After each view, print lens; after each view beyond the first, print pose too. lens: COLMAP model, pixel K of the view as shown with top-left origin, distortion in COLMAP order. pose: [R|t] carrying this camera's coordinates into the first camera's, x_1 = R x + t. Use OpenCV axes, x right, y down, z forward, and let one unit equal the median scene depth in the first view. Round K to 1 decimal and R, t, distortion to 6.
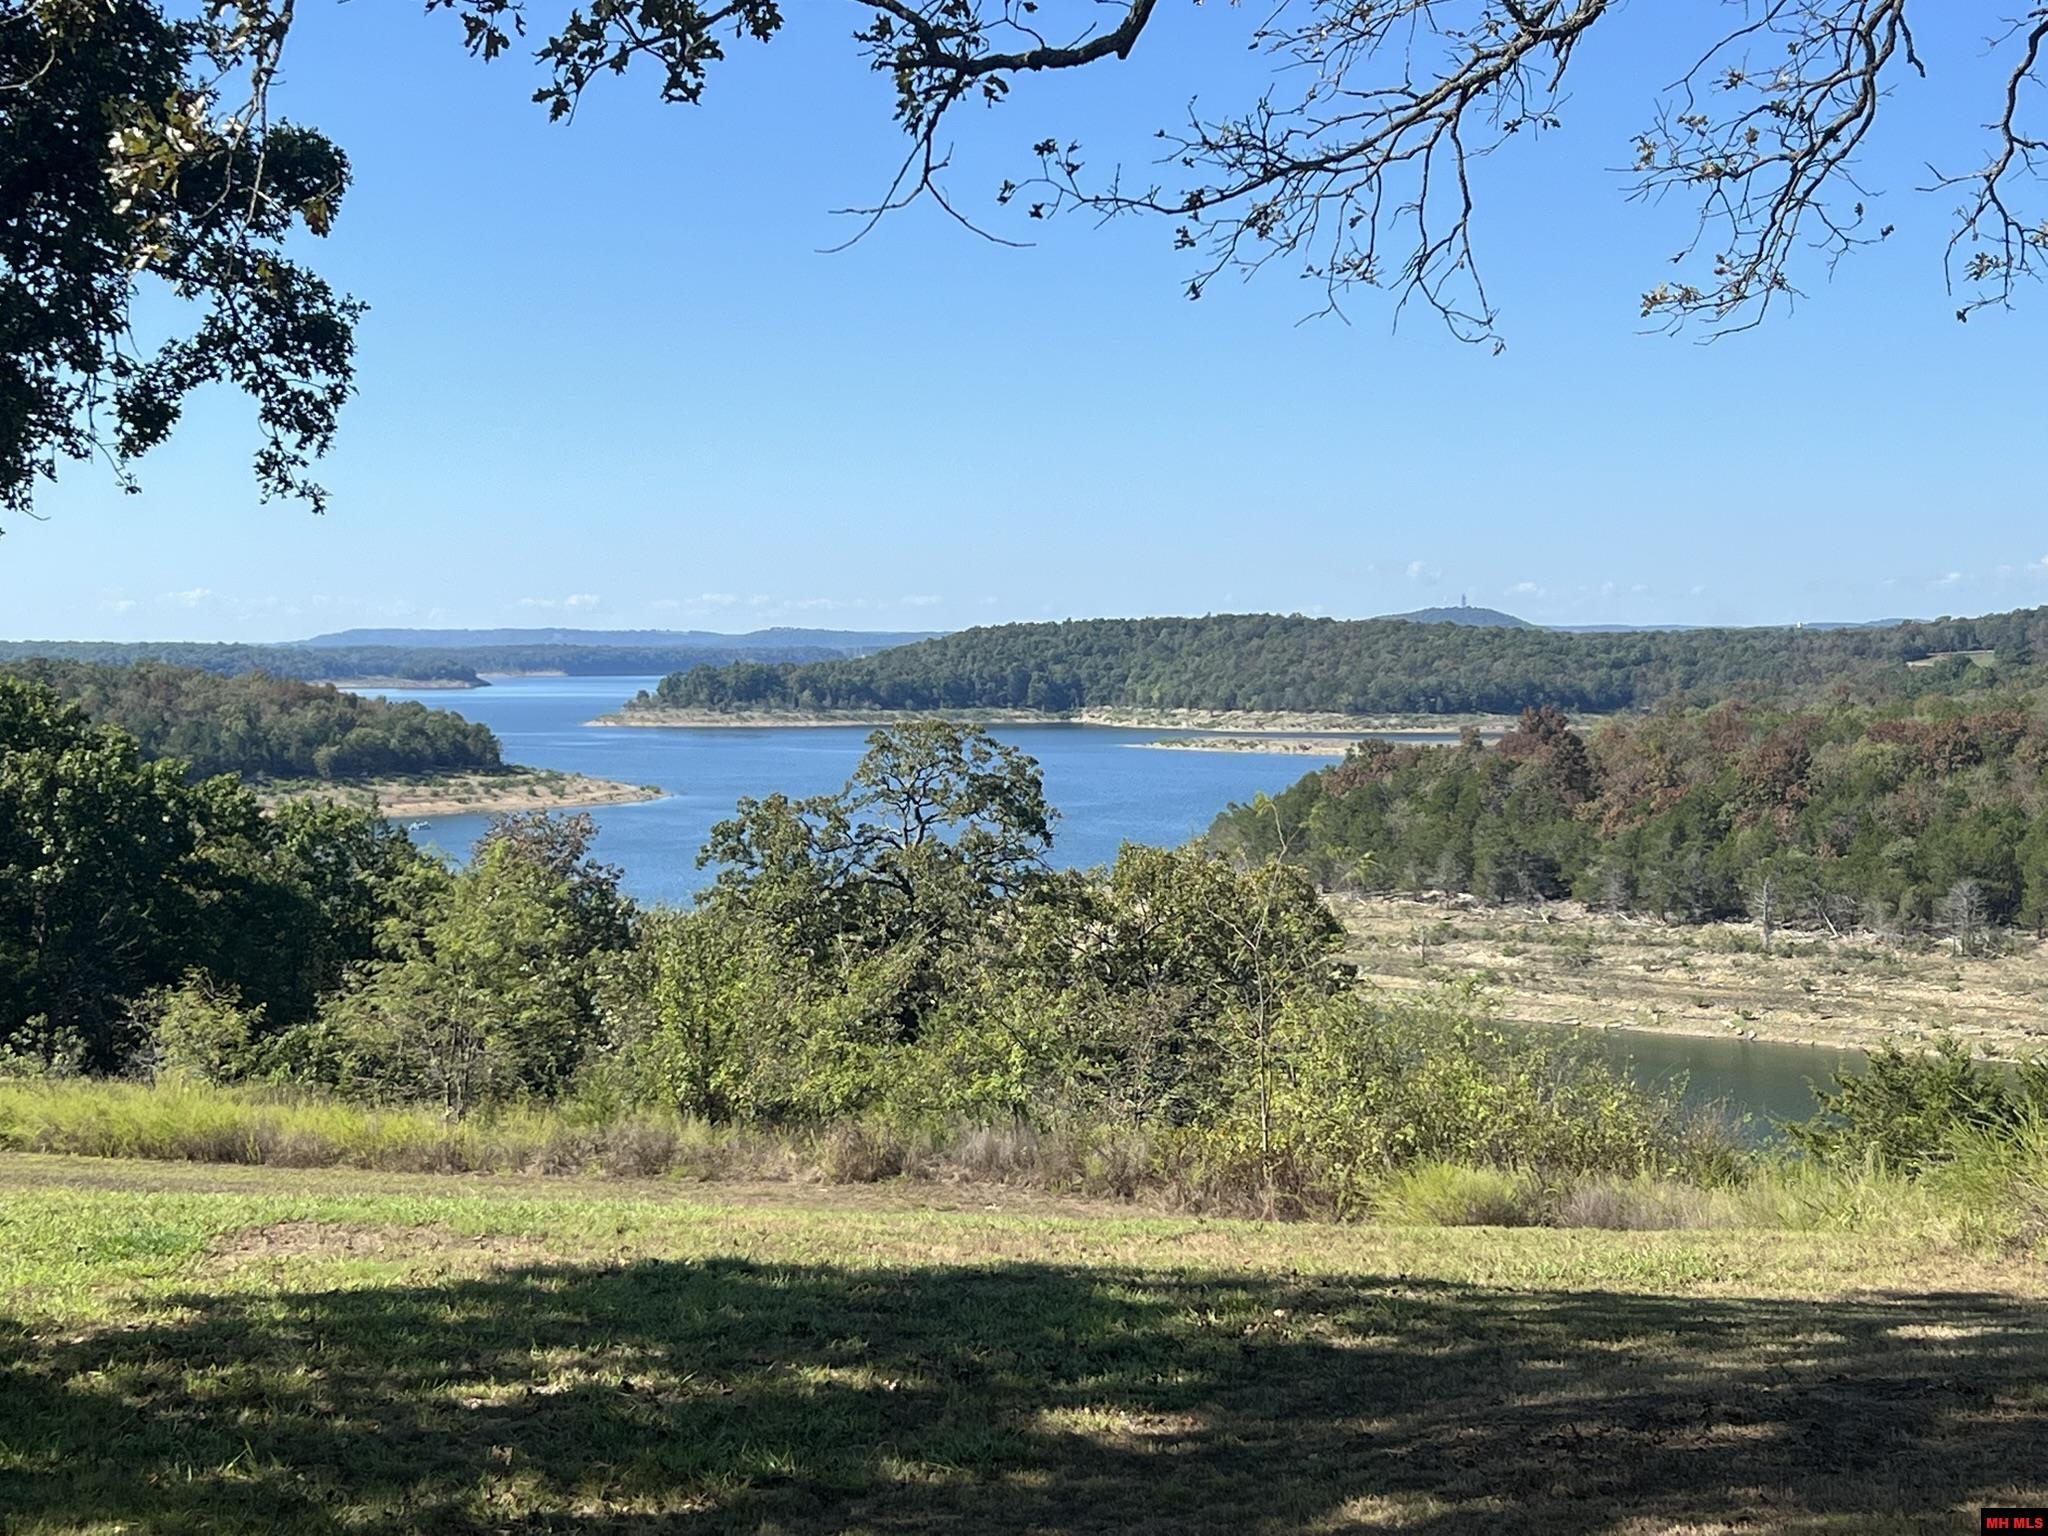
lens RADIAL K [[3191.3, 0, 952.0], [0, 3191.3, 766.6], [0, 0, 1]] dist [0.165964, -0.480571]
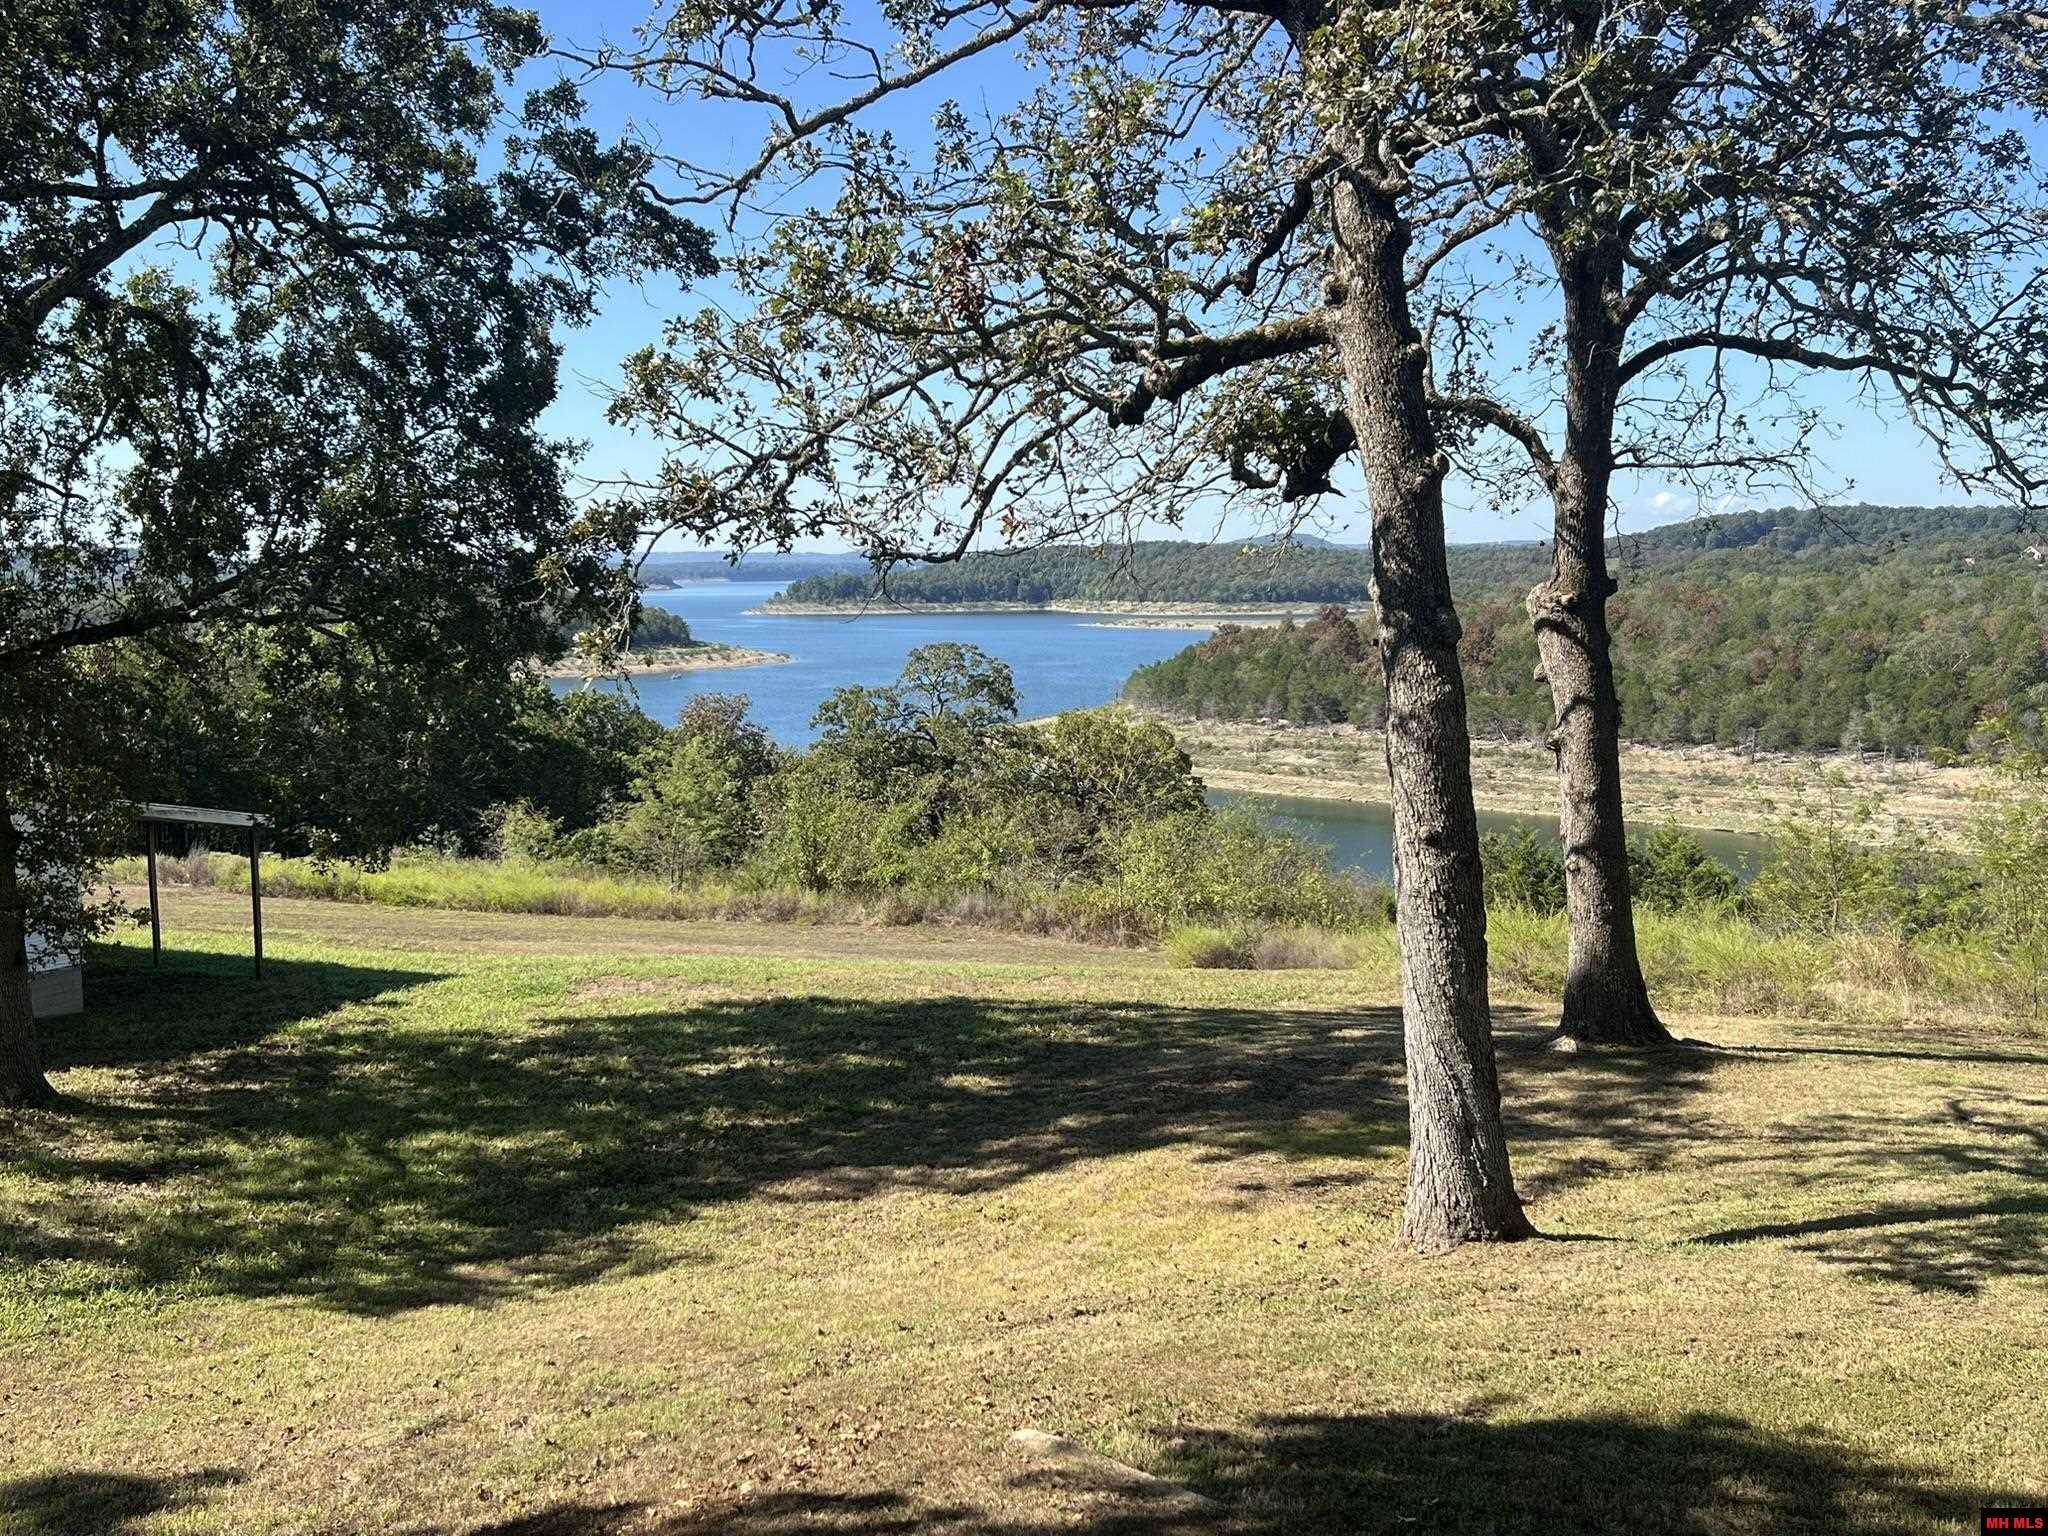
lens RADIAL K [[2019.5, 0, 989.4], [0, 2019.5, 773.4], [0, 0, 1]] dist [0.127505, -0.272436]
pose [[0.999946, -0.008150, 0.006375, 0.008511], [0.007668, 0.997355, 0.072284, -0.021489], [-0.006947, -0.072232, 0.997364, -0.077431]]
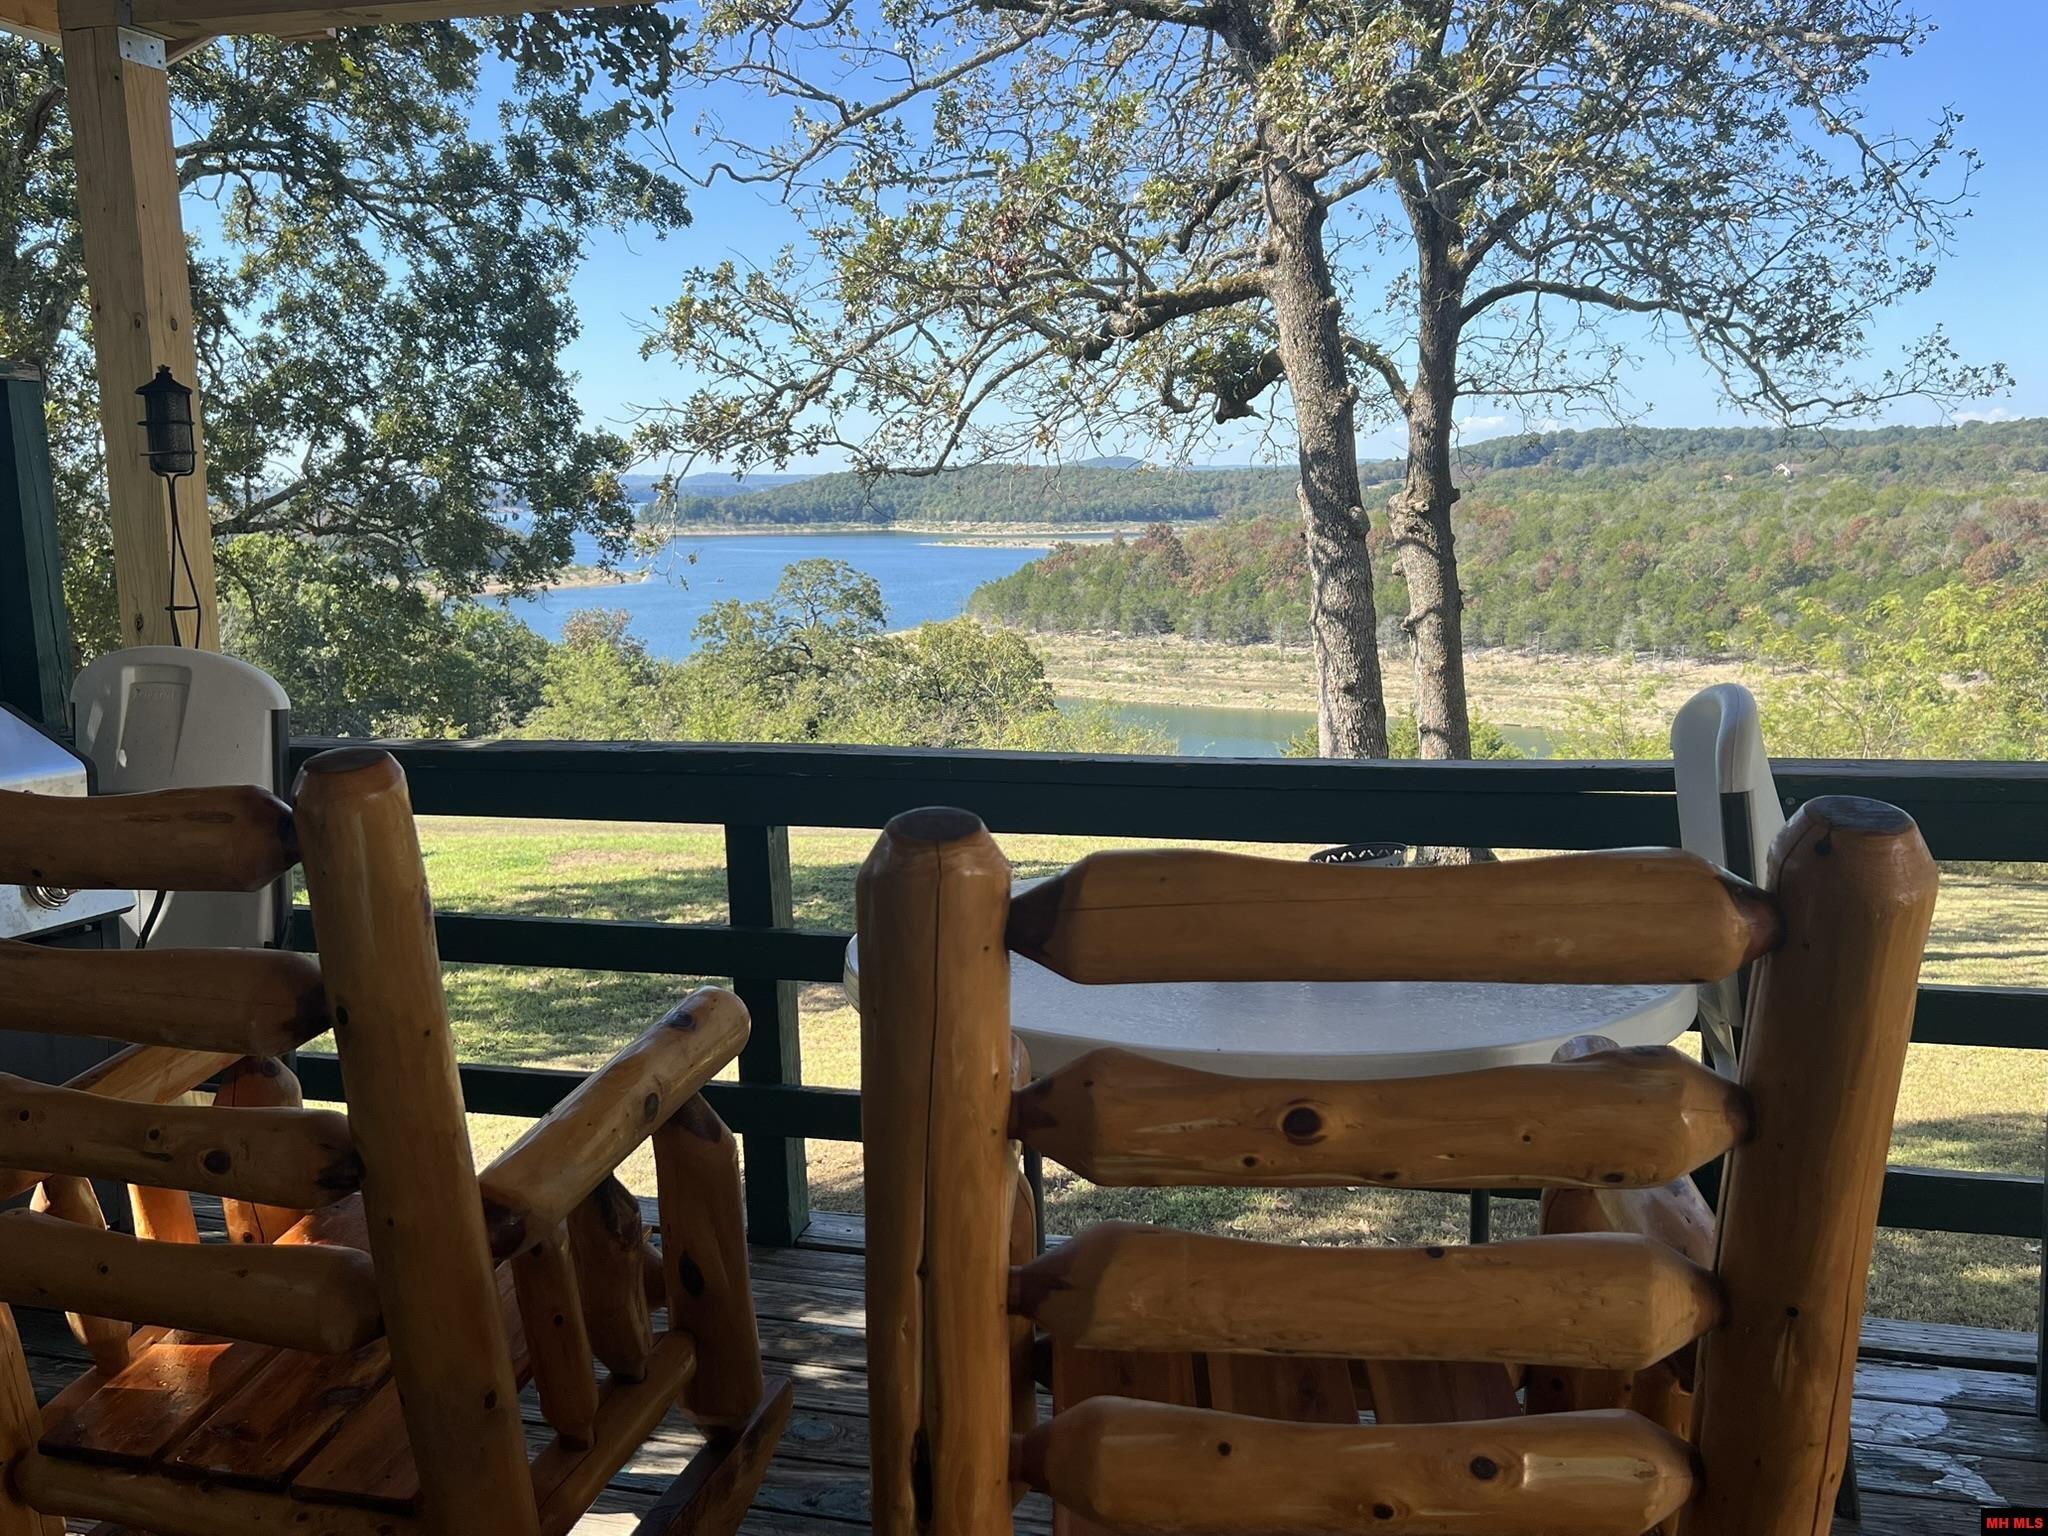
lens RADIAL K [[1912.1, 0, 997.5], [0, 1912.1, 782.4], [0, 0, 1]] dist [0.112615, -0.228757]
pose [[0.995399, -0.028350, 0.091529, -0.008136], [0.016956, 0.992269, 0.122945, -0.019619], [-0.094307, -0.120828, 0.988184, -0.106706]]
